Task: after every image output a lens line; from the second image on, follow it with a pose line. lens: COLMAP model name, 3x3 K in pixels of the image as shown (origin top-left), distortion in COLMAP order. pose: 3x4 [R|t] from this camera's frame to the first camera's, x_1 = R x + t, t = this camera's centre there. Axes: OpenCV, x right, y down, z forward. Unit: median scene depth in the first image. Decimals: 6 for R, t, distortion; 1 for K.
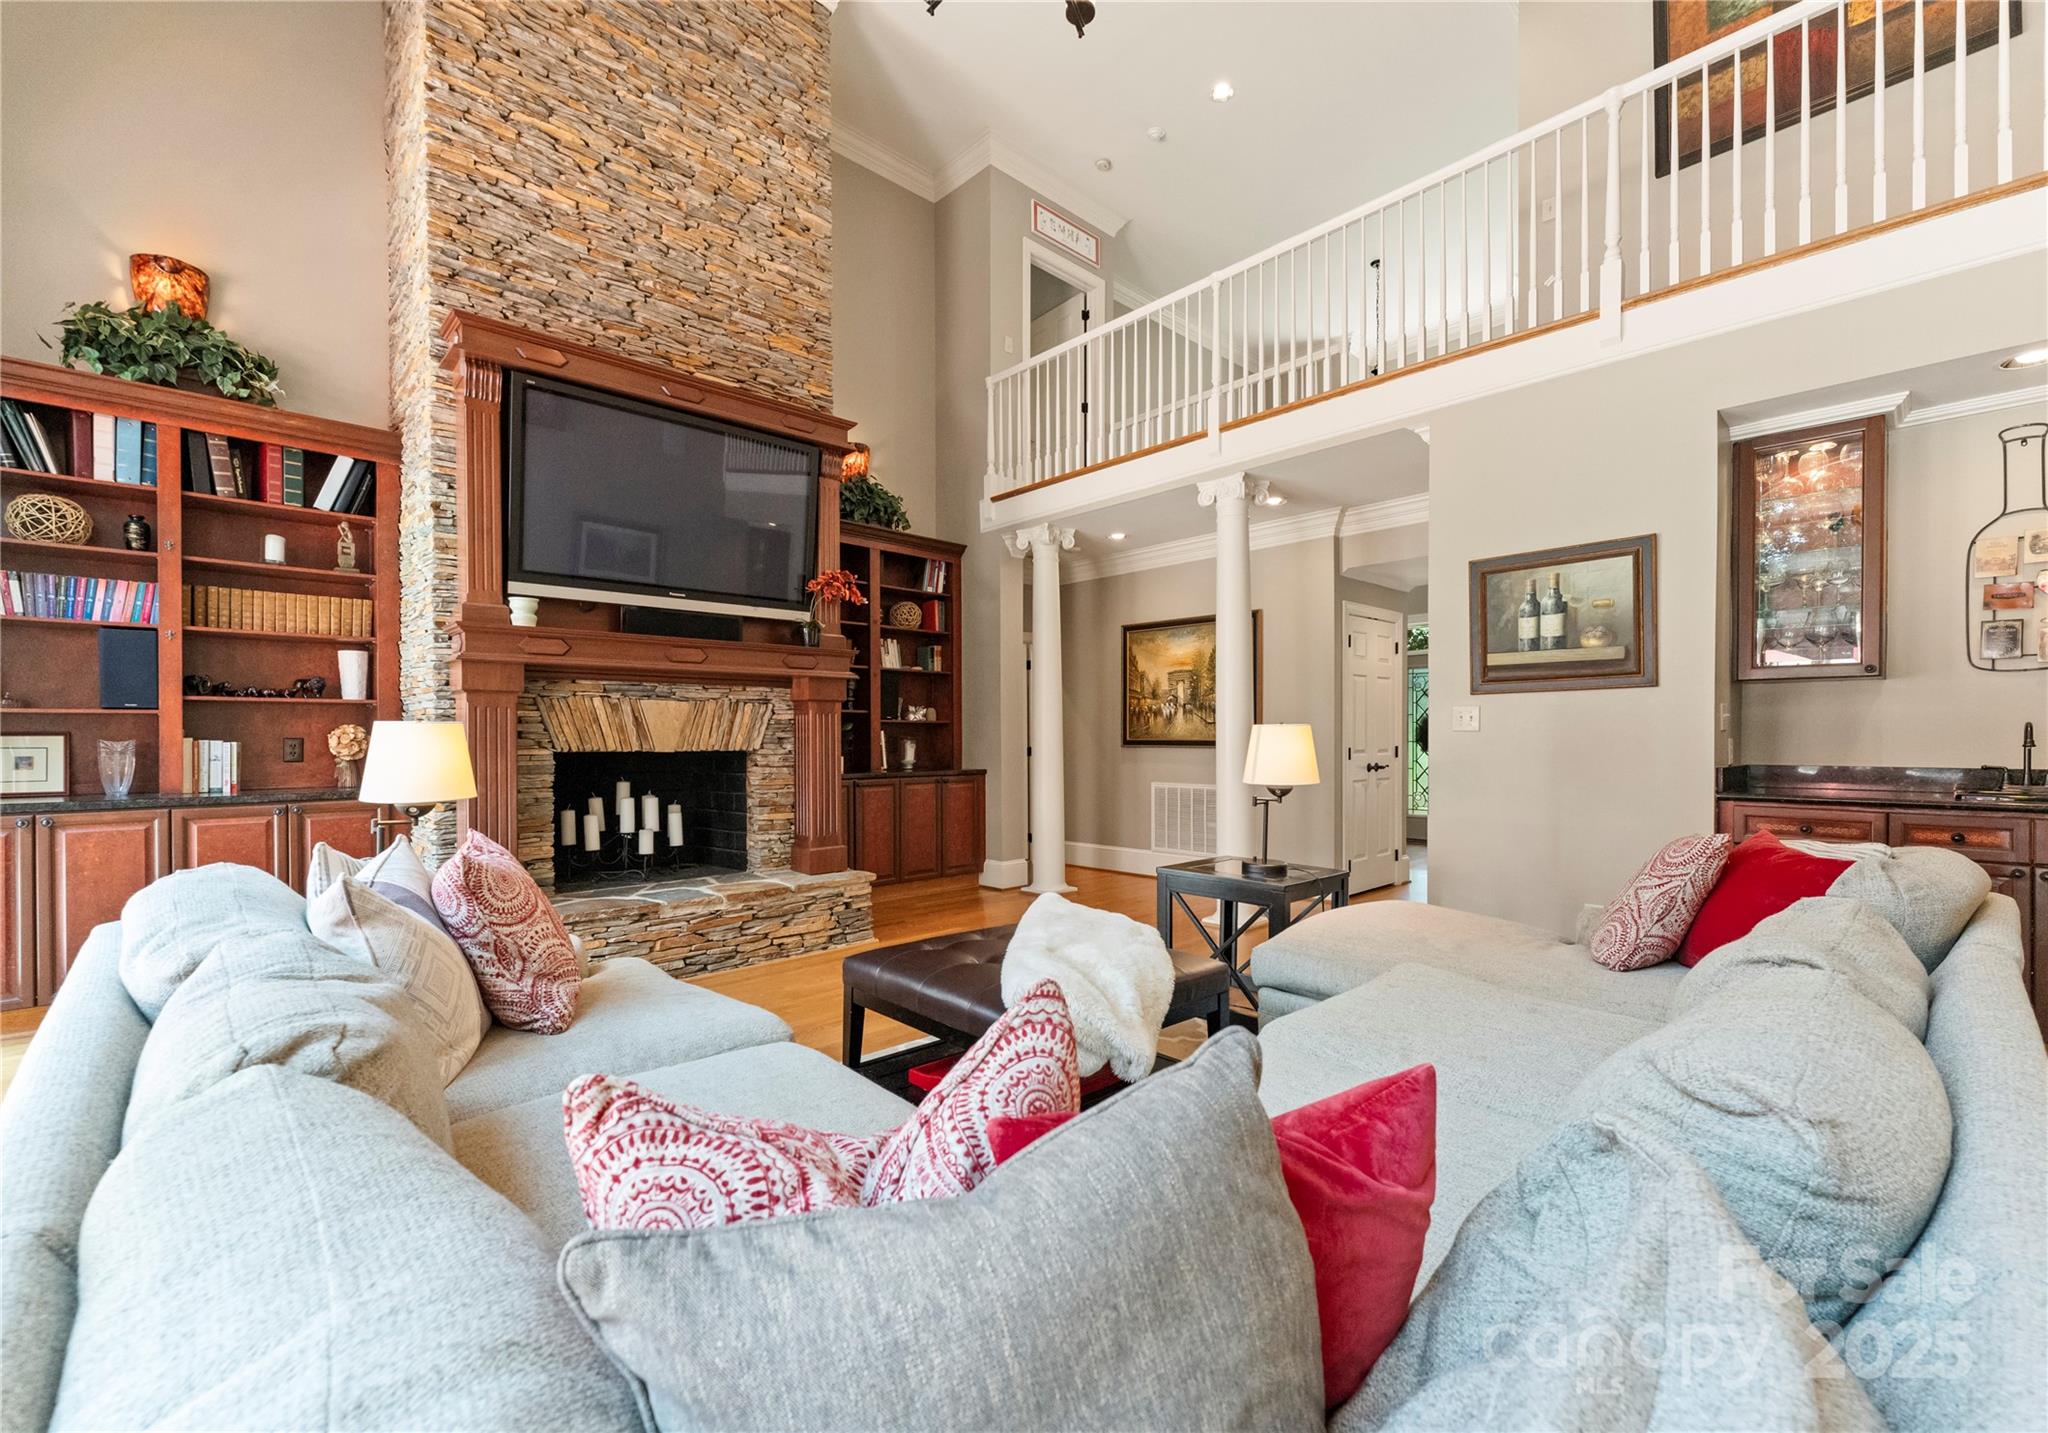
lens RADIAL K [[864.3, 0, 996.3], [0, 864.3, 742.6], [0, 0, 1]] dist [0.000012, 0.000553]
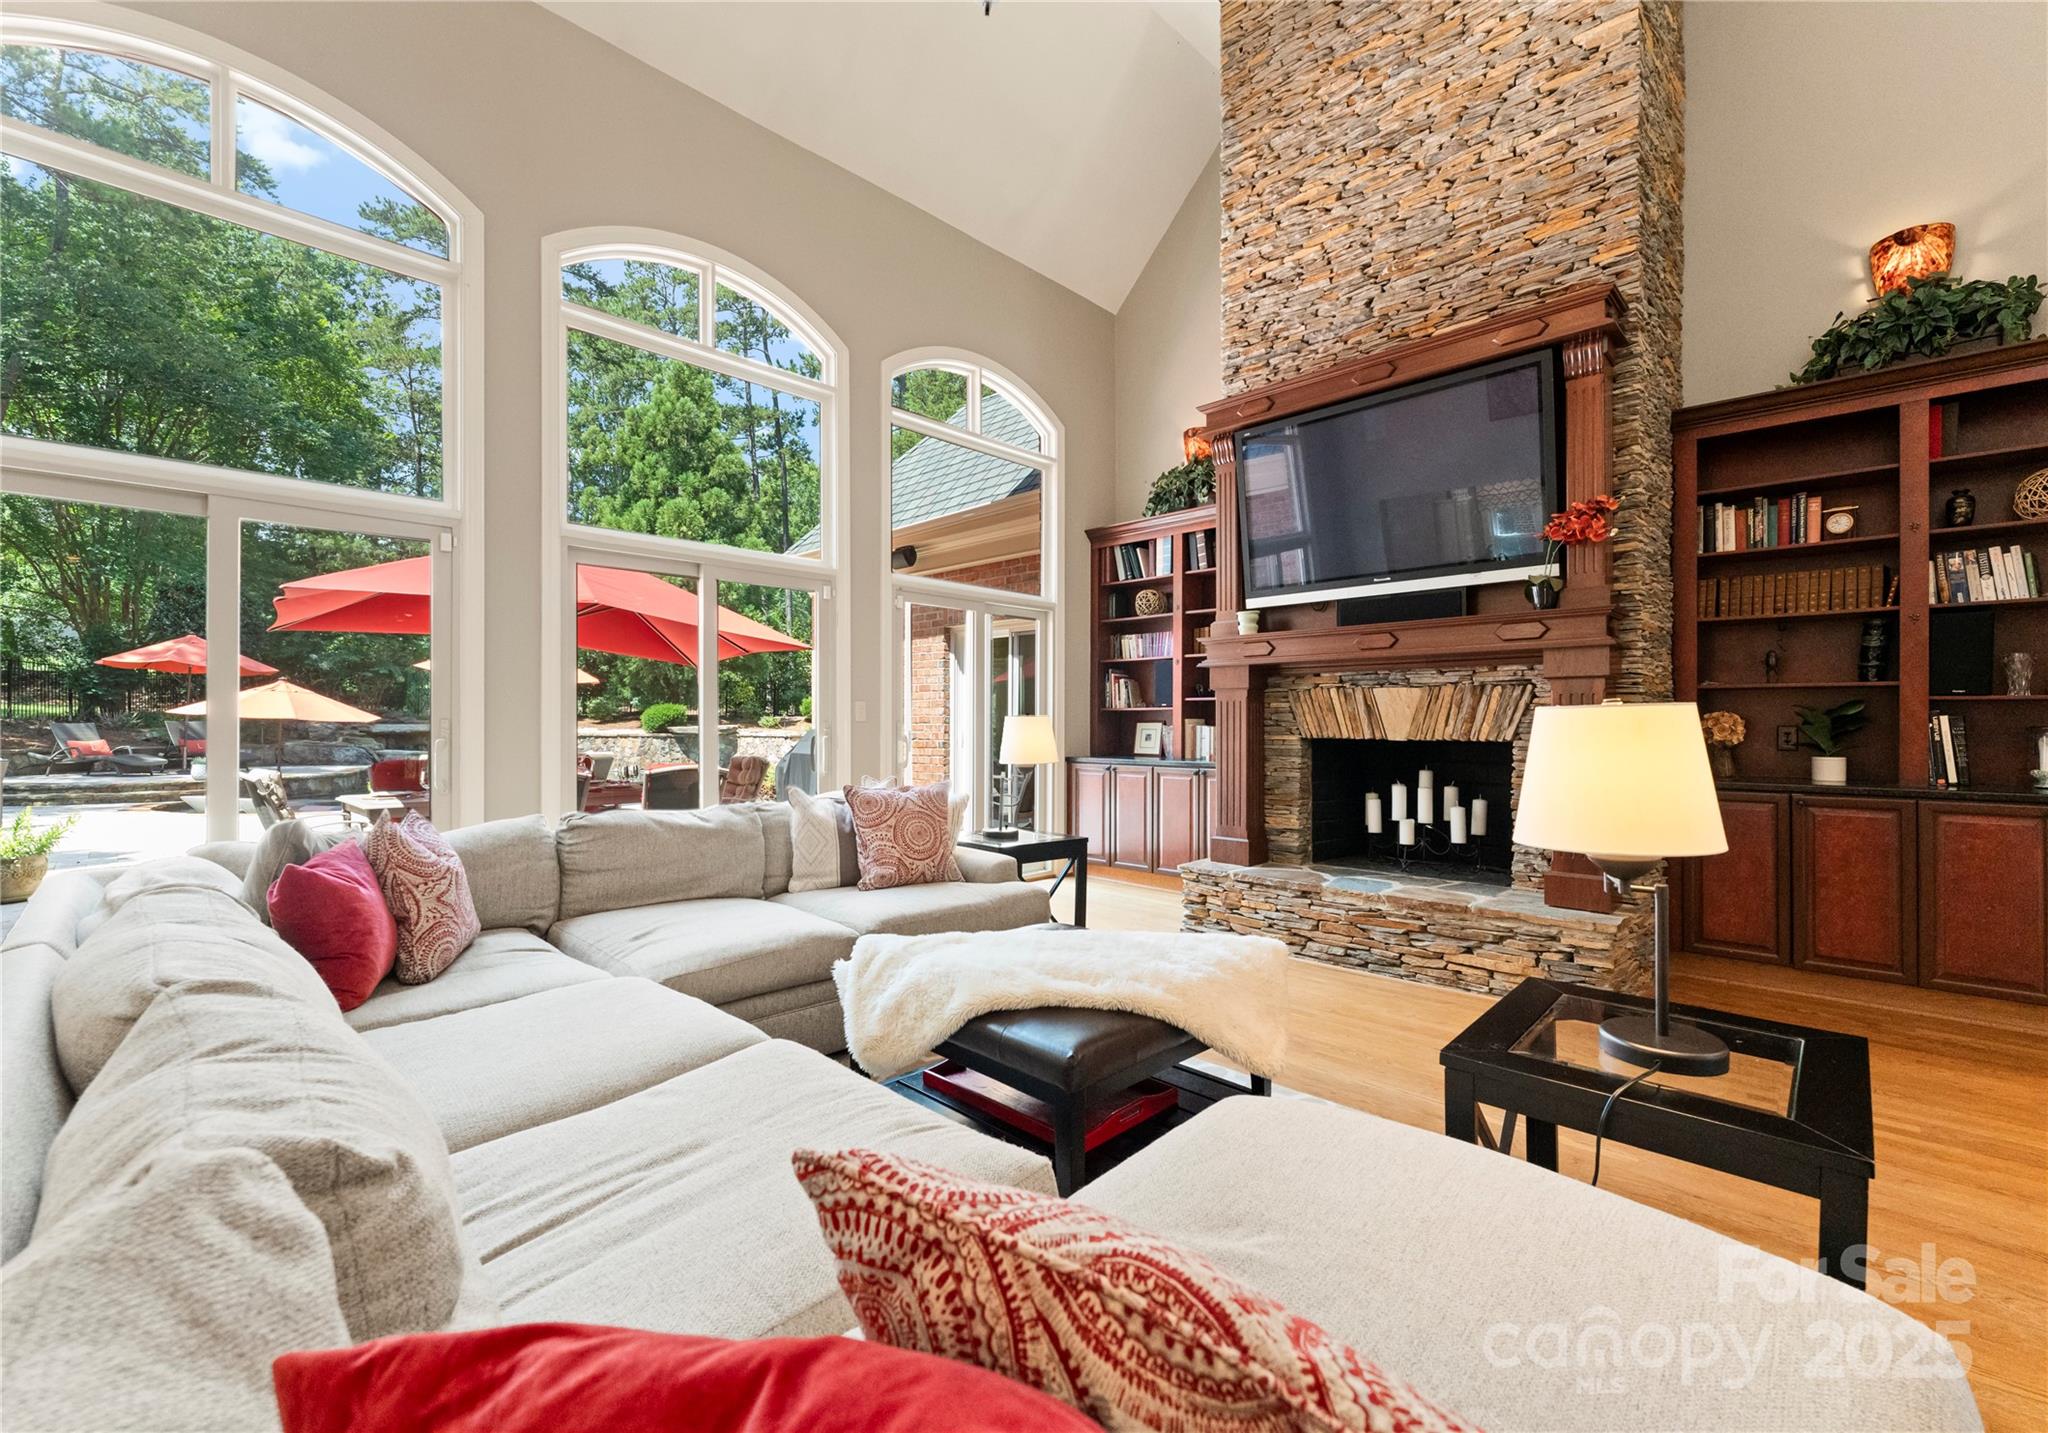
lens RADIAL K [[864.3, 0, 1033.6], [0, 864.3, 717.6], [0, 0, 1]] dist [0.000012, 0.000553]
pose [[0.067758, -0.002127, -0.997699, 0.568464], [-0.006974, 0.999972, -0.002606, -0.009823], [0.997677, 0.007135, 0.067742, 0.533015]]
